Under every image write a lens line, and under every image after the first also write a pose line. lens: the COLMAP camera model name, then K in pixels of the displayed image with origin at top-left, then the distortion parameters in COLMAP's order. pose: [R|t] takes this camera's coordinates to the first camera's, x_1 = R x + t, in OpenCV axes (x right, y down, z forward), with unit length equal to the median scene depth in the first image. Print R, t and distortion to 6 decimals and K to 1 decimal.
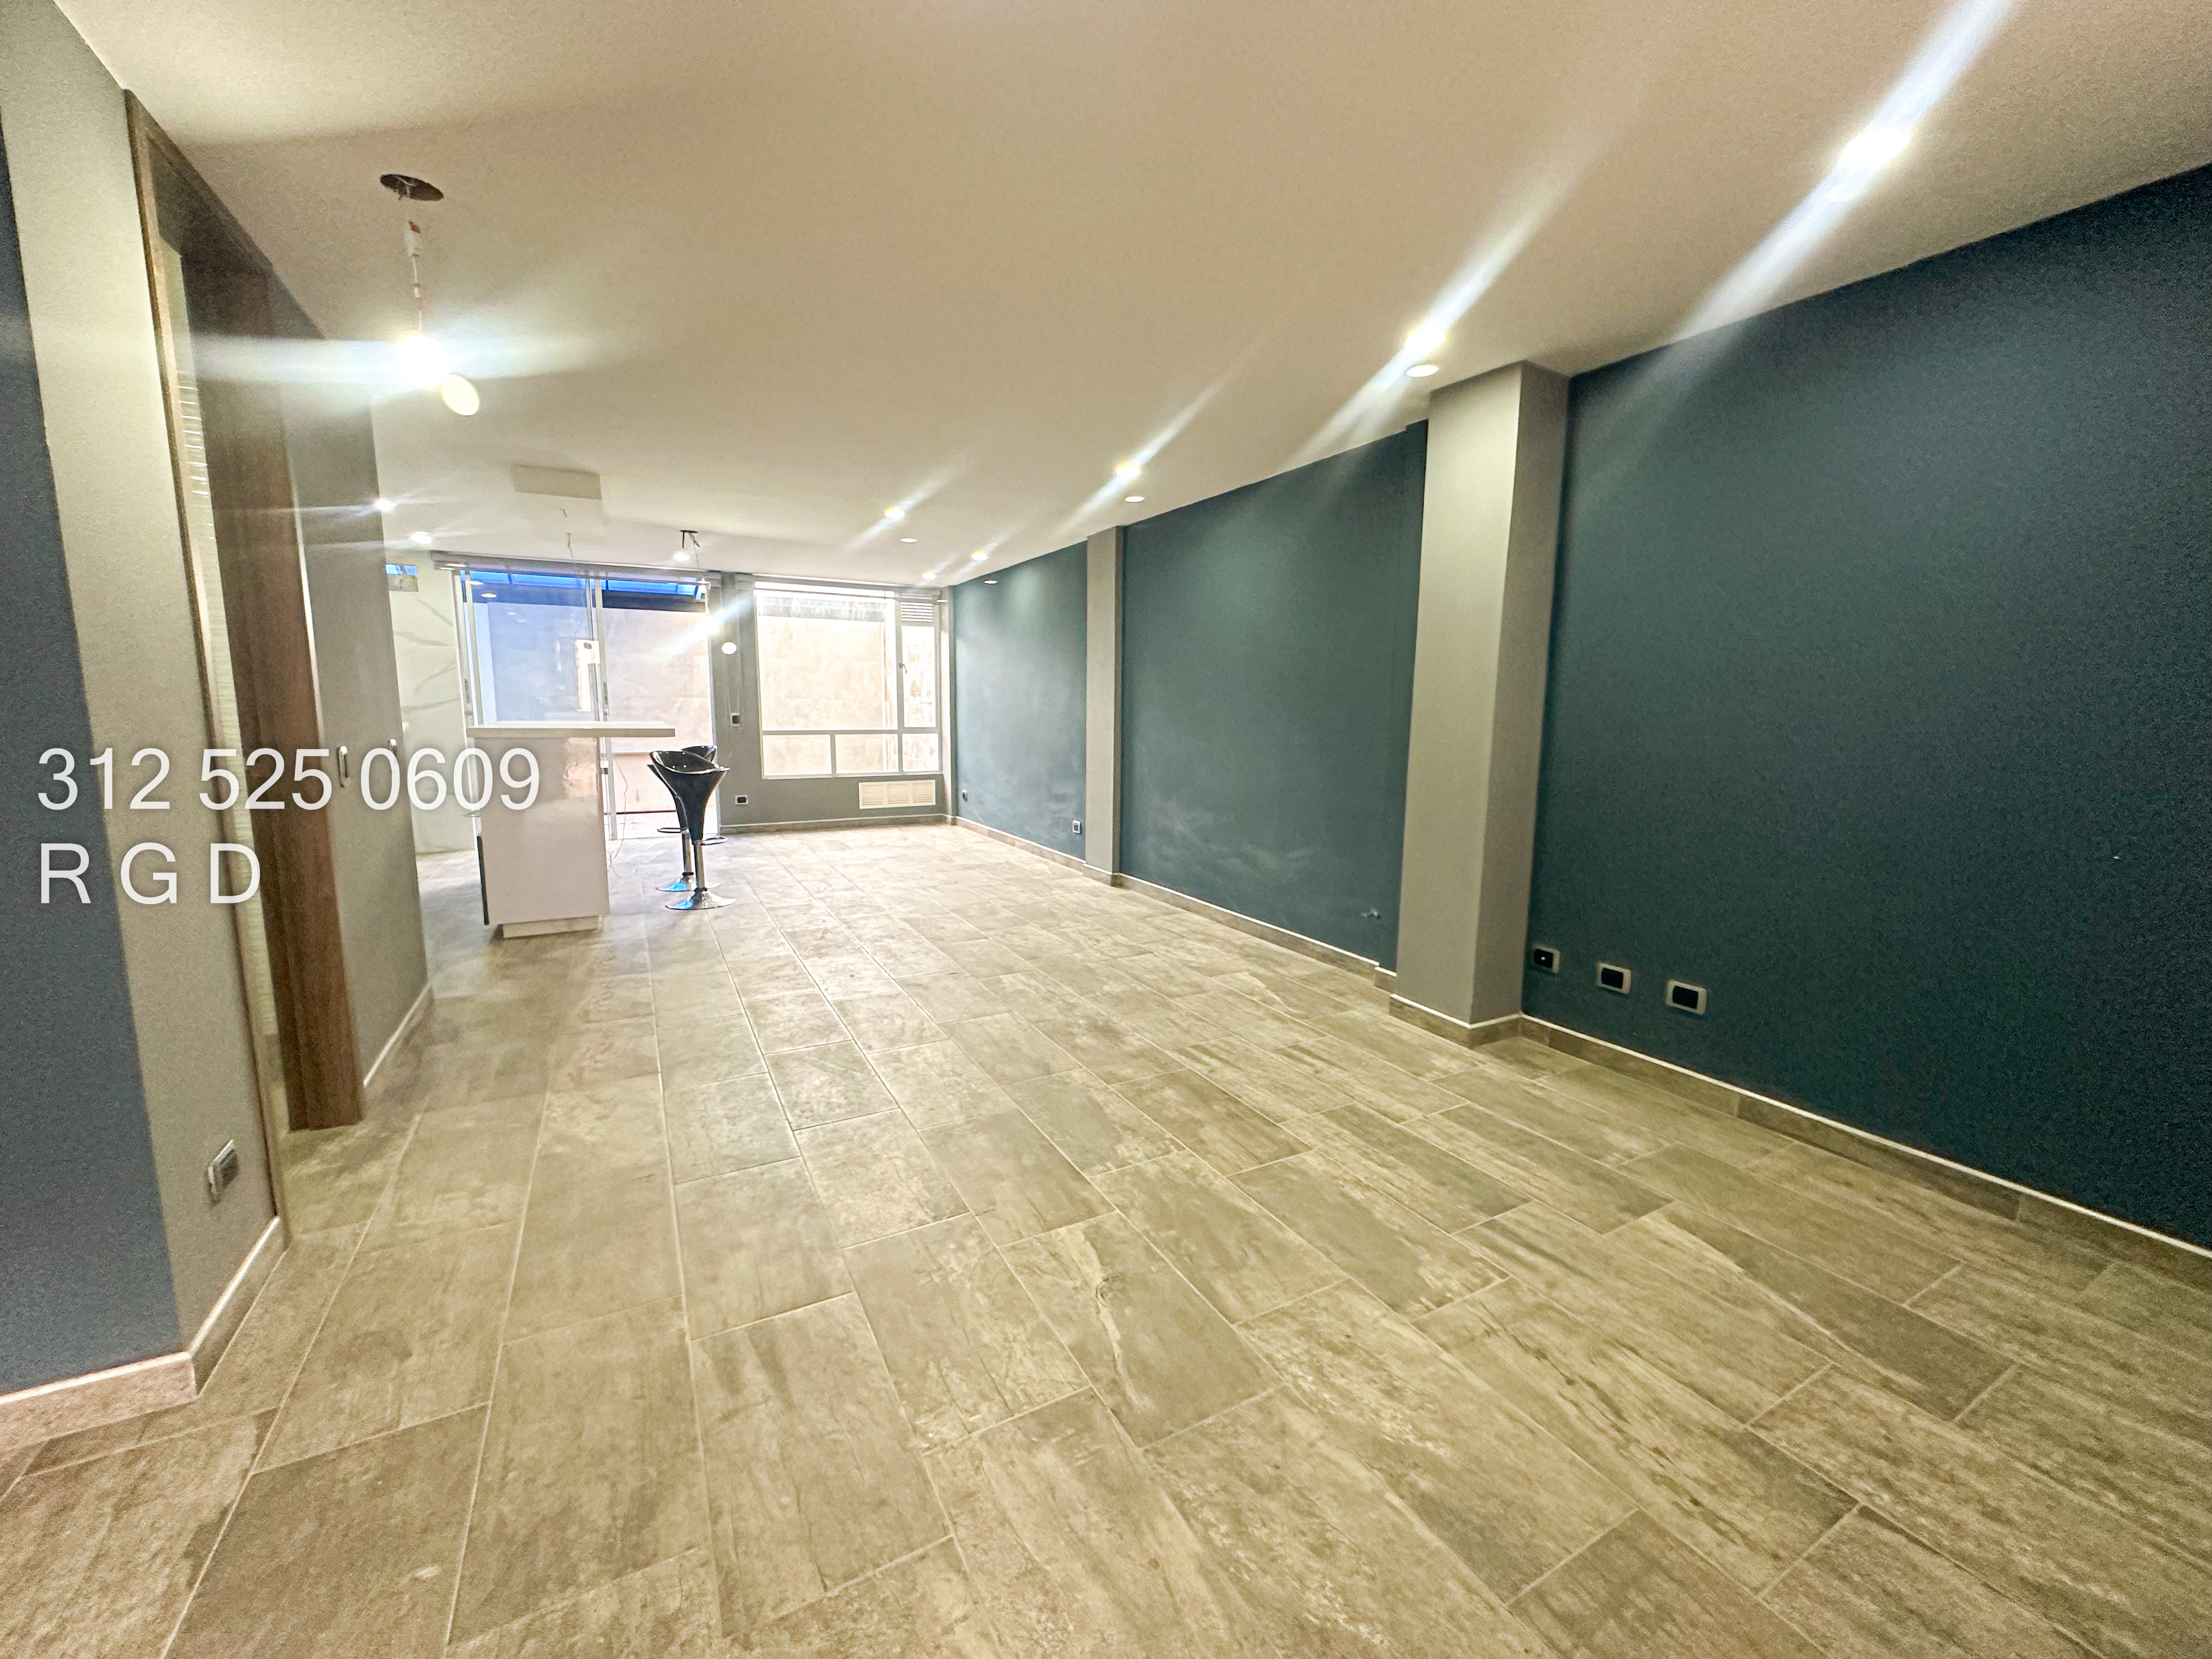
lens RADIAL K [[881.6, 0, 1103.3], [0, 881.6, 824.7], [0, 0, 1]] dist [-0.002394, 0.000389]
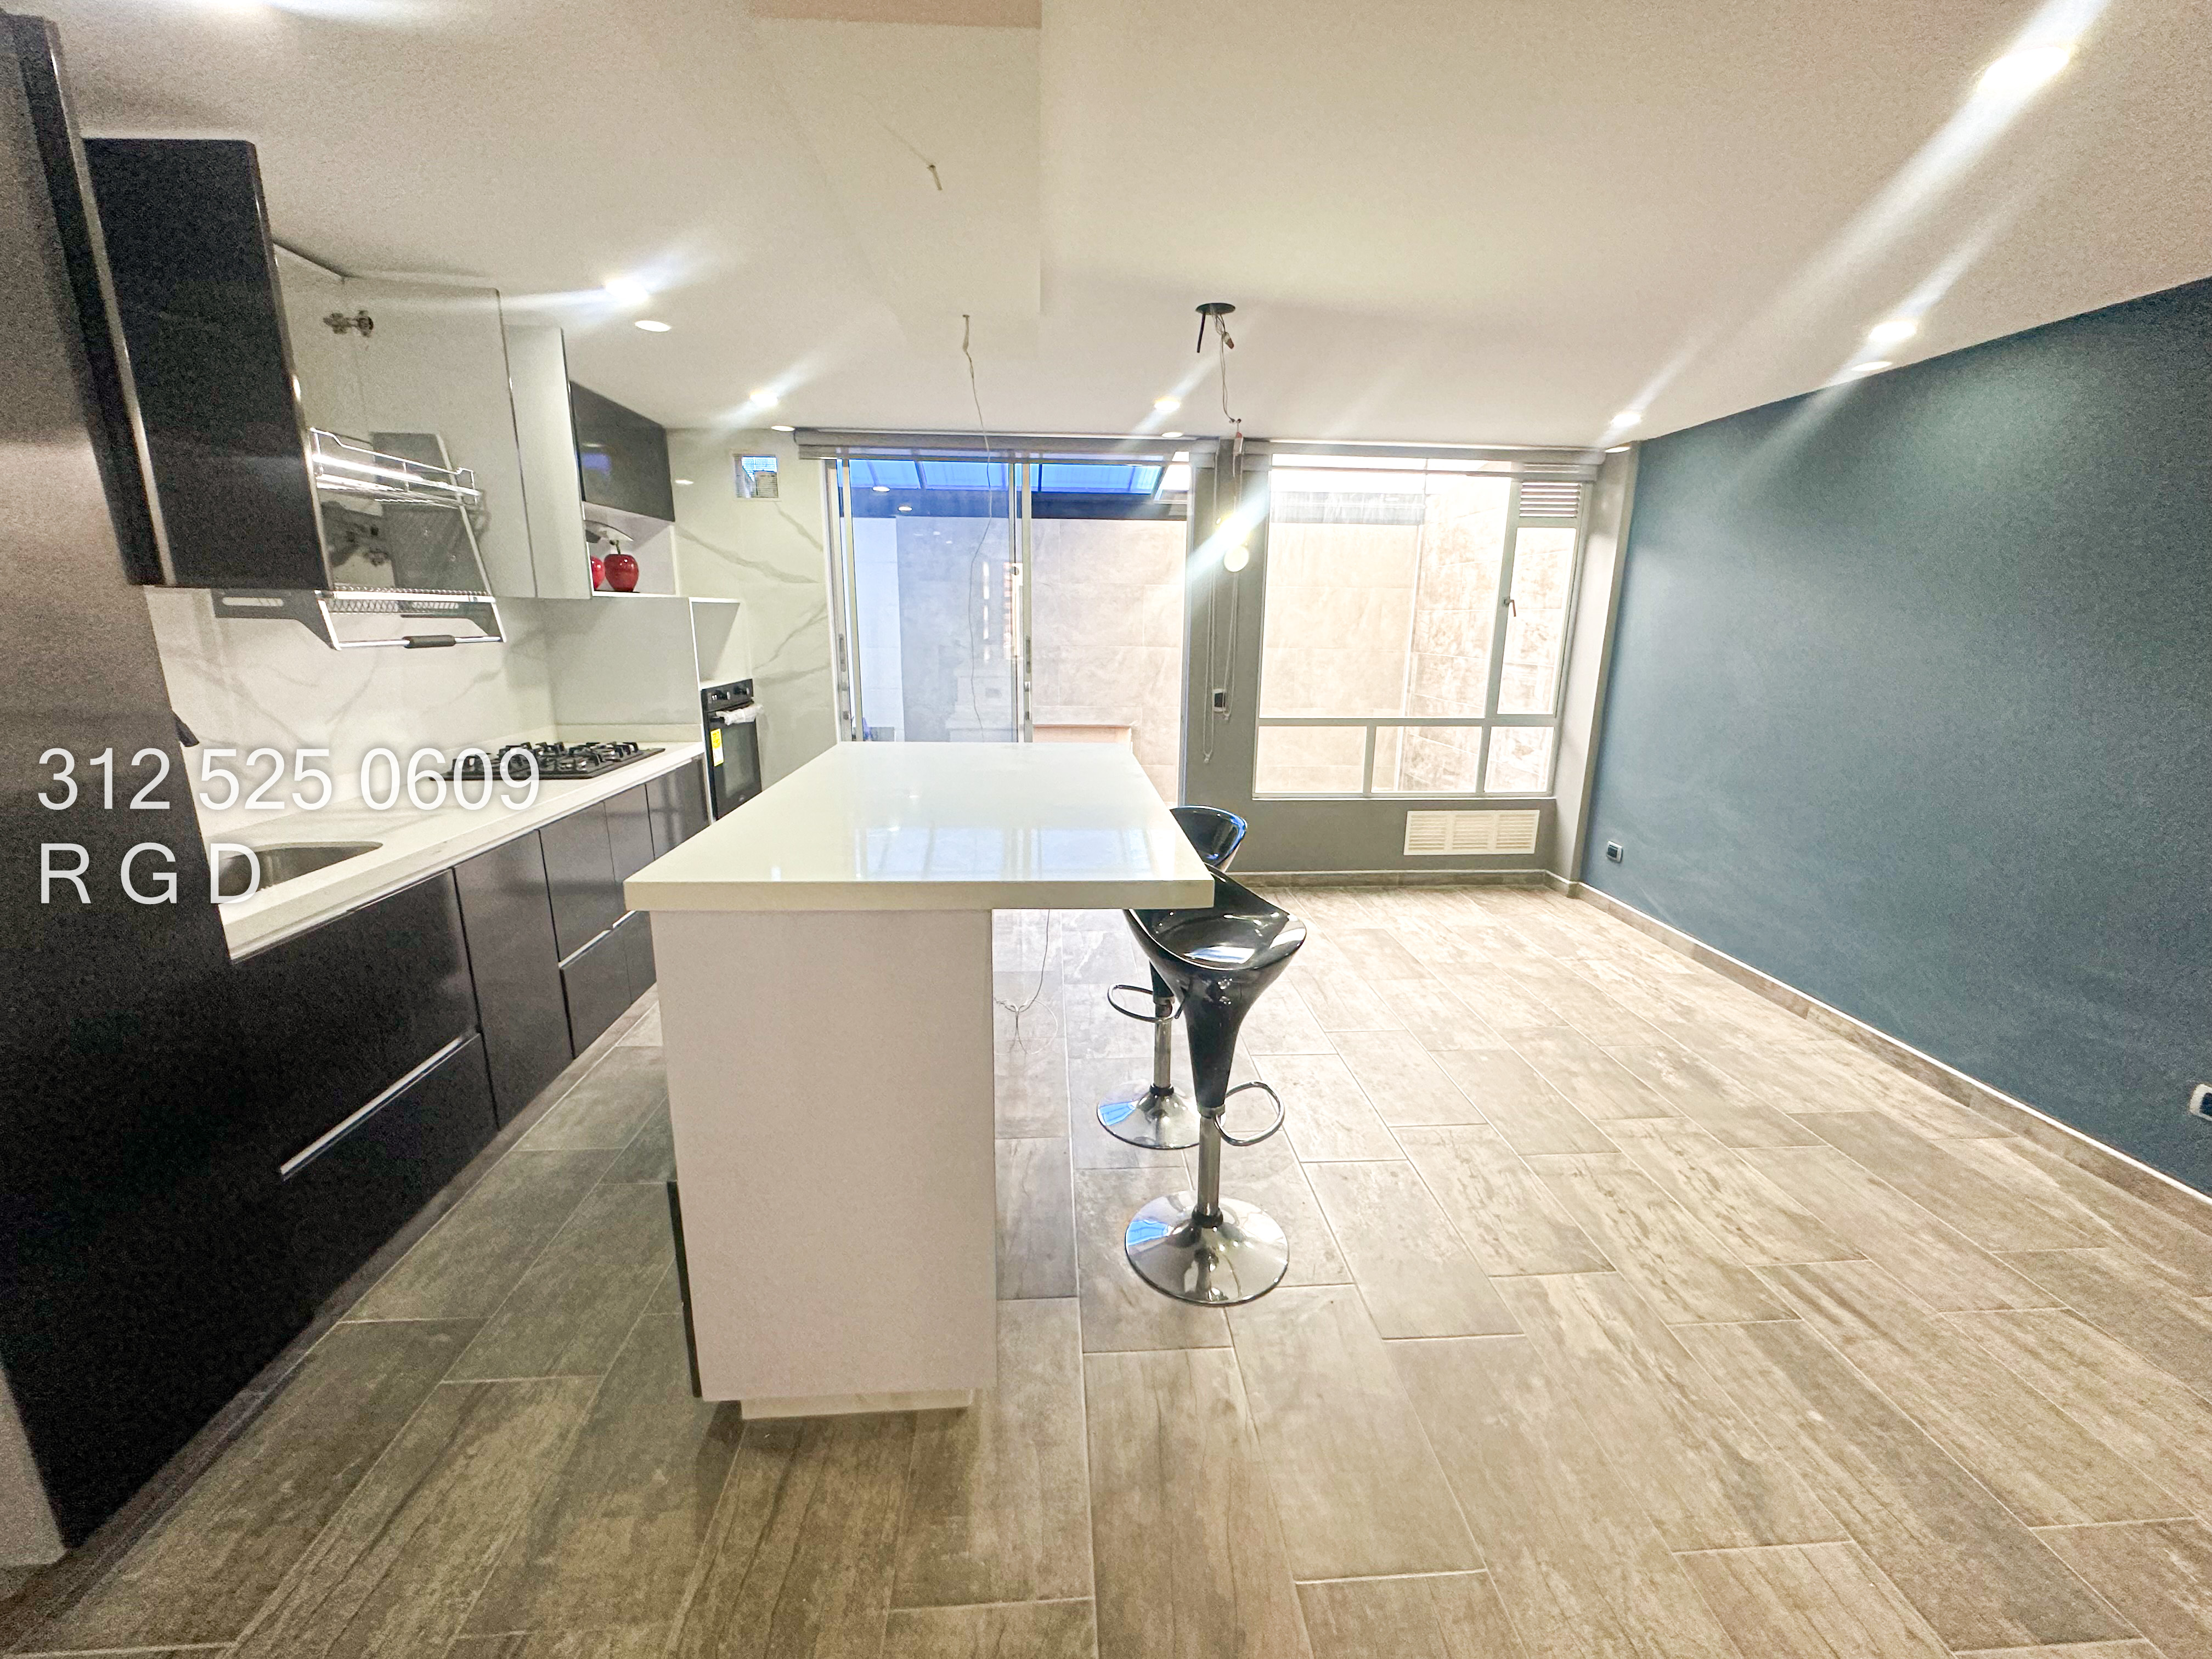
lens RADIAL K [[881.6, 0, 1106.3], [0, 881.6, 826.3], [0, 0, 1]] dist [-0.002394, 0.000389]
pose [[0.908557, 0.098835, -0.405901, -0.269825], [-0.059957, 0.992402, 0.107440, -0.106621], [0.413436, -0.073279, 0.907580, 0.482309]]
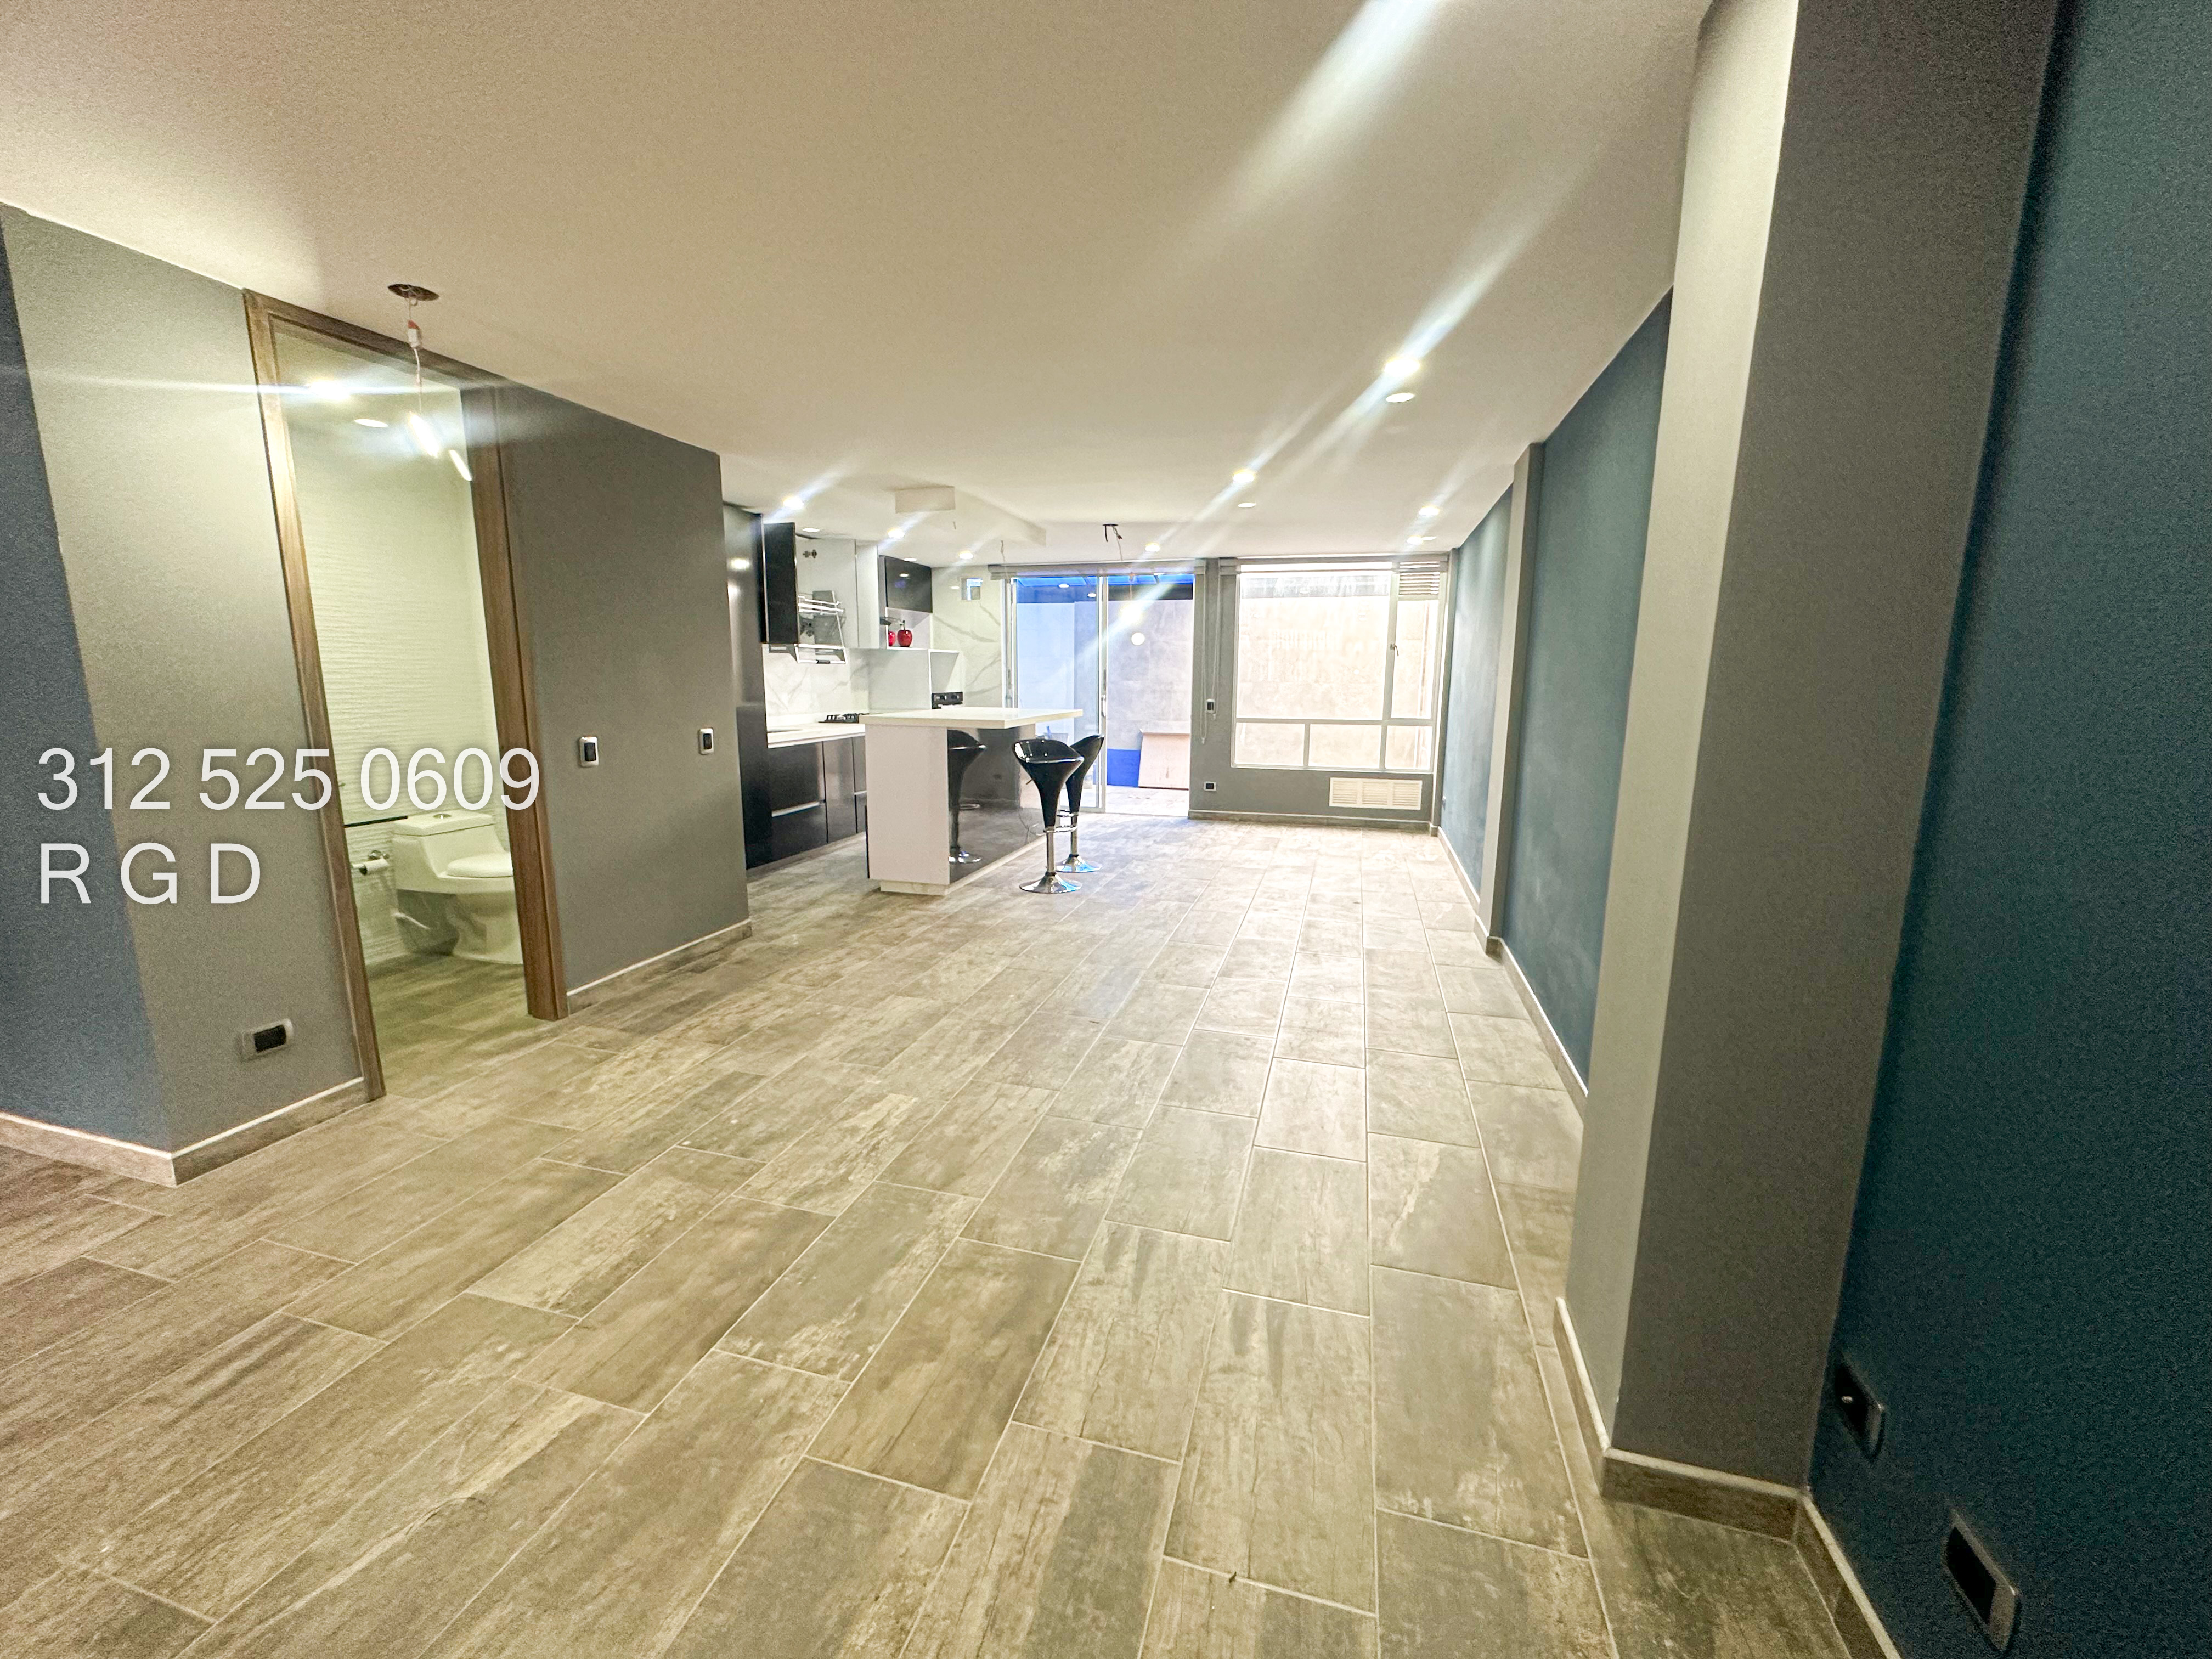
lens RADIAL K [[881.6, 0, 1102.9], [0, 881.6, 830.9], [0, 0, 1]] dist [-0.002394, 0.000389]
pose [[0.714599, 0.118785, -0.689375, 0.228467], [-0.095502, 0.992817, 0.072074, -0.044037], [0.692984, 0.014333, 0.720810, 0.220874]]
